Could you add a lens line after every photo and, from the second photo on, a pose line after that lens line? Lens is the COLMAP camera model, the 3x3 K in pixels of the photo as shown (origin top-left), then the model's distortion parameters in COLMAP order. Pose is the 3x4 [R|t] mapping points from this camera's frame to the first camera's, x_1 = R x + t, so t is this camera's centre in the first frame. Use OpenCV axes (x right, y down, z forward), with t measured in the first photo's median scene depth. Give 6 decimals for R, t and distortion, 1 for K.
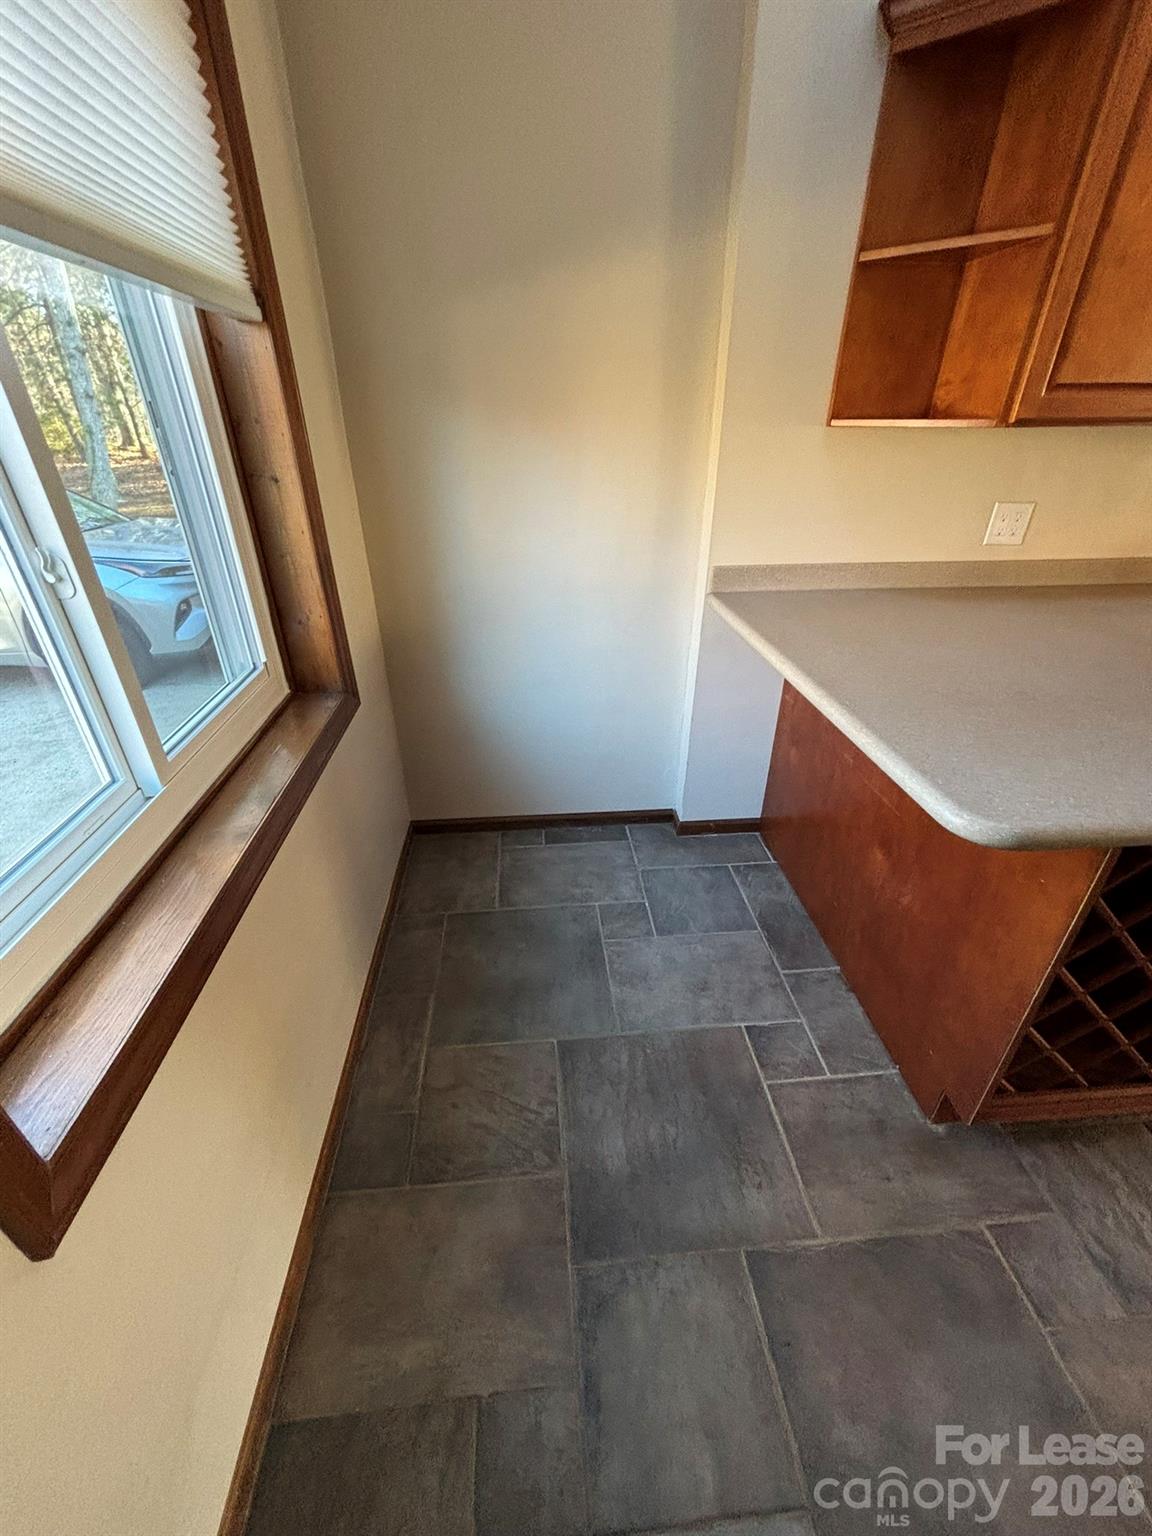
lens RADIAL K [[615.4, 0, 574.8], [0, 615.4, 772.0], [0, 0, 1]] dist [-0.003495, -0.000755]
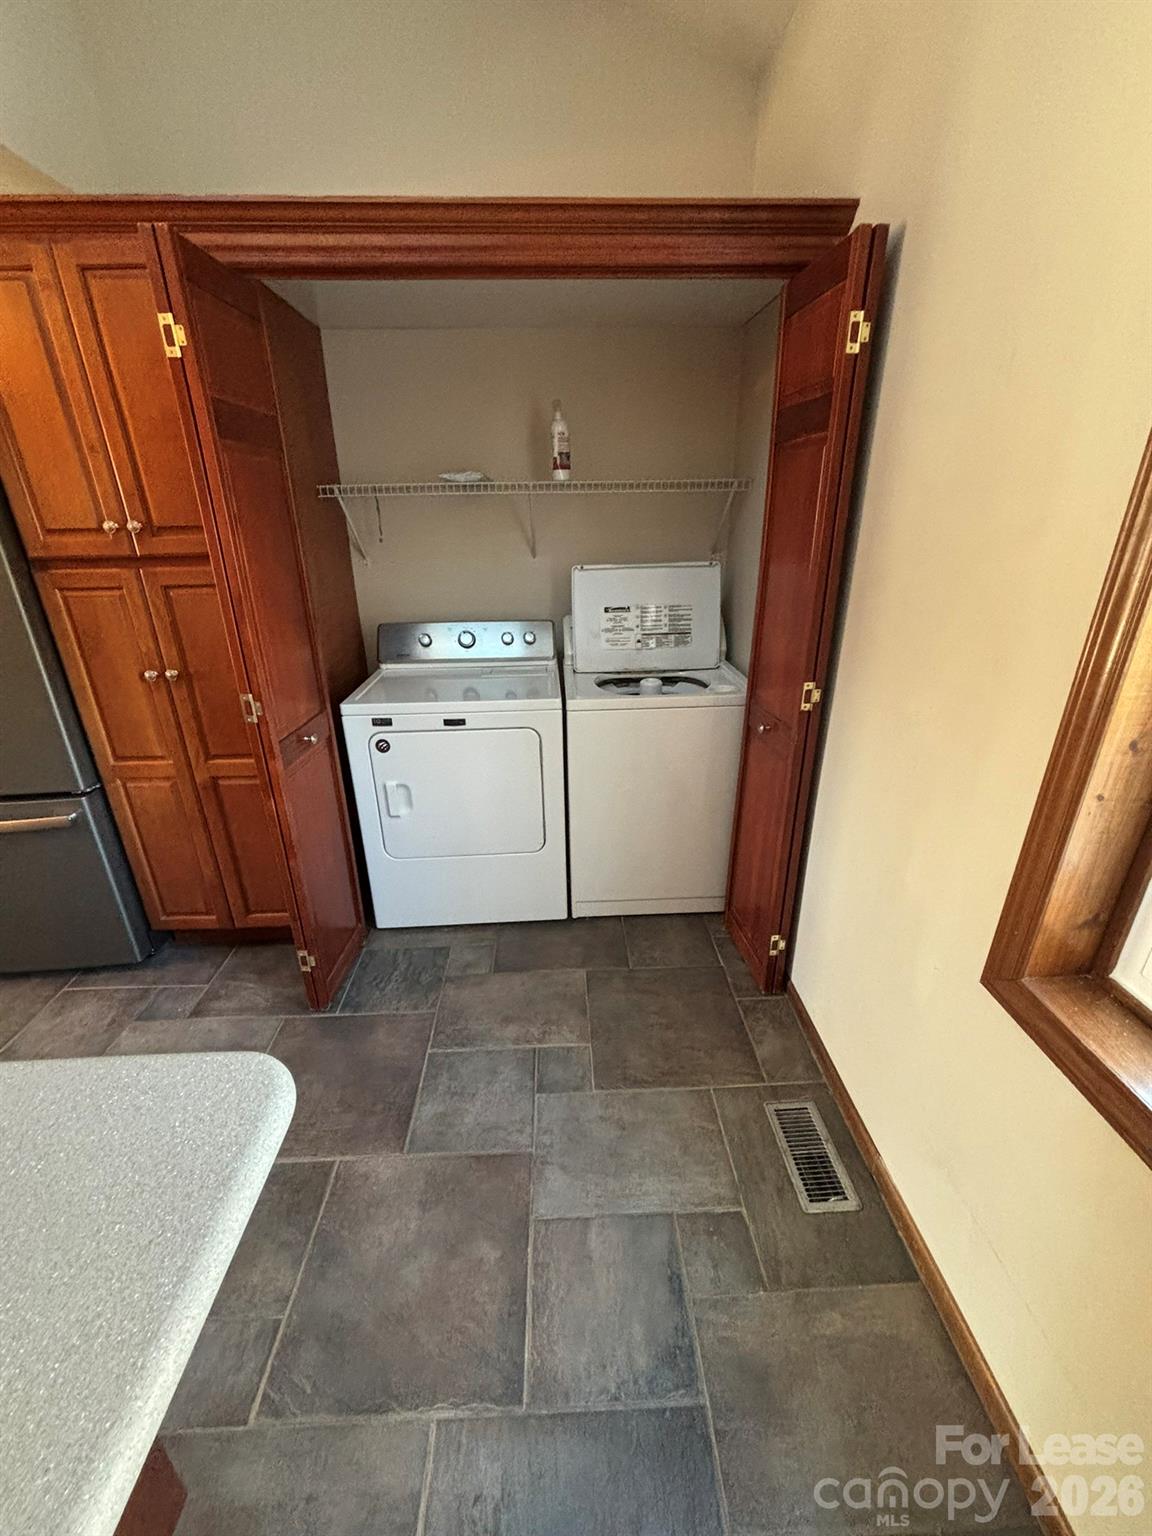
lens RADIAL K [[615.4, 0, 574.9], [0, 615.4, 770.8], [0, 0, 1]] dist [-0.003495, -0.000755]
pose [[-0.998949, -0.003429, 0.045702, 0.163238], [0.033952, 0.614447, 0.788227, -0.583701], [-0.030785, 0.788951, -0.613685, 0.844152]]
